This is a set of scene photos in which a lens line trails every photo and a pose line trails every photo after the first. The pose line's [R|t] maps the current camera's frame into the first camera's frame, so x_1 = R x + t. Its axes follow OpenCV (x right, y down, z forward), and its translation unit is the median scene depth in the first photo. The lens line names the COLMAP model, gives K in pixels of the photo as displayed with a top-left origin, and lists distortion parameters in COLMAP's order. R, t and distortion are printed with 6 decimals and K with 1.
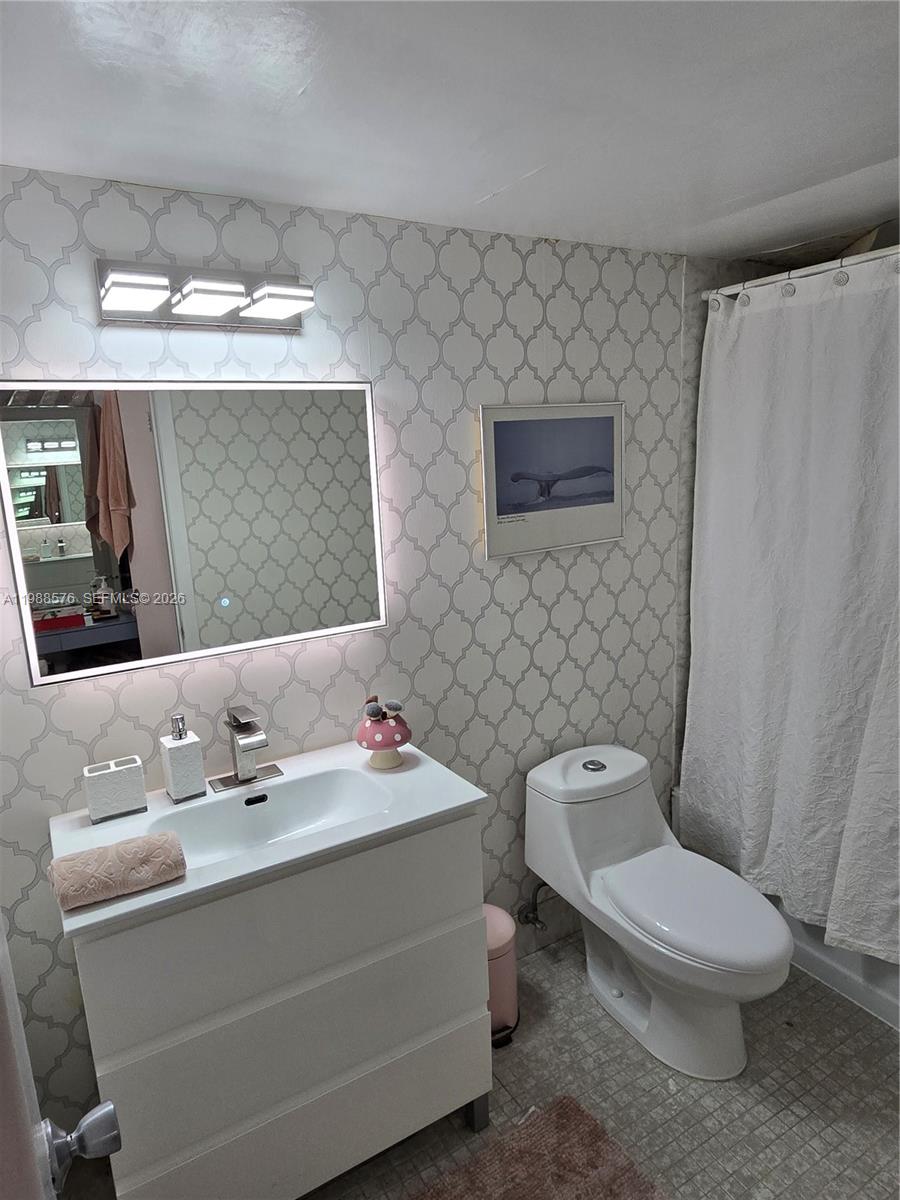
lens RADIAL K [[721.0, 0, 445.8], [0, 721.0, 604.1], [0, 0, 1]] dist [-0.003726, -0.002131]
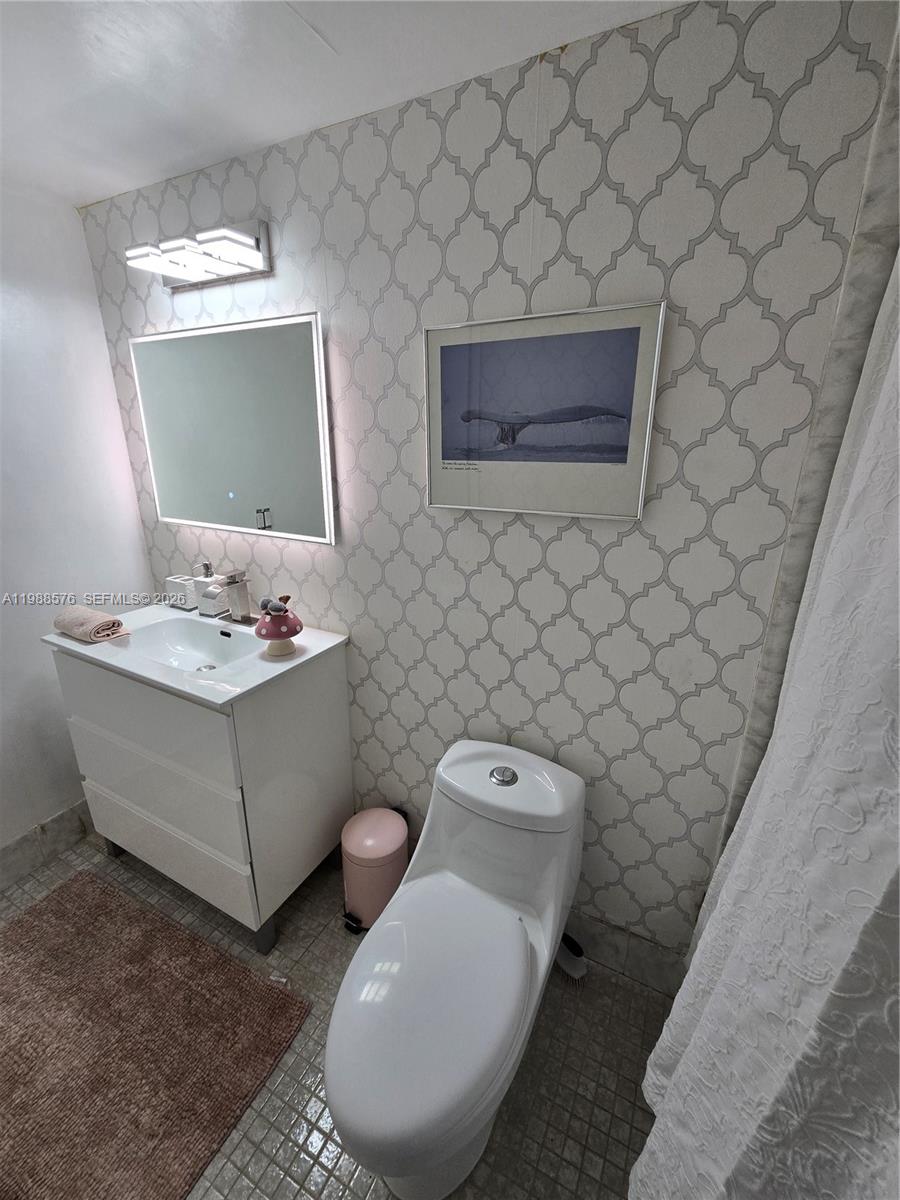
lens RADIAL K [[497.1, 0, 449.3], [0, 497.1, 592.7], [0, 0, 1]] dist [0.000146, -0.000444]
pose [[0.528350, 0.312896, -0.789267, 0.587159], [-0.200423, 0.949306, 0.242174, -0.111989], [0.825031, 0.030235, 0.564278, 0.636219]]
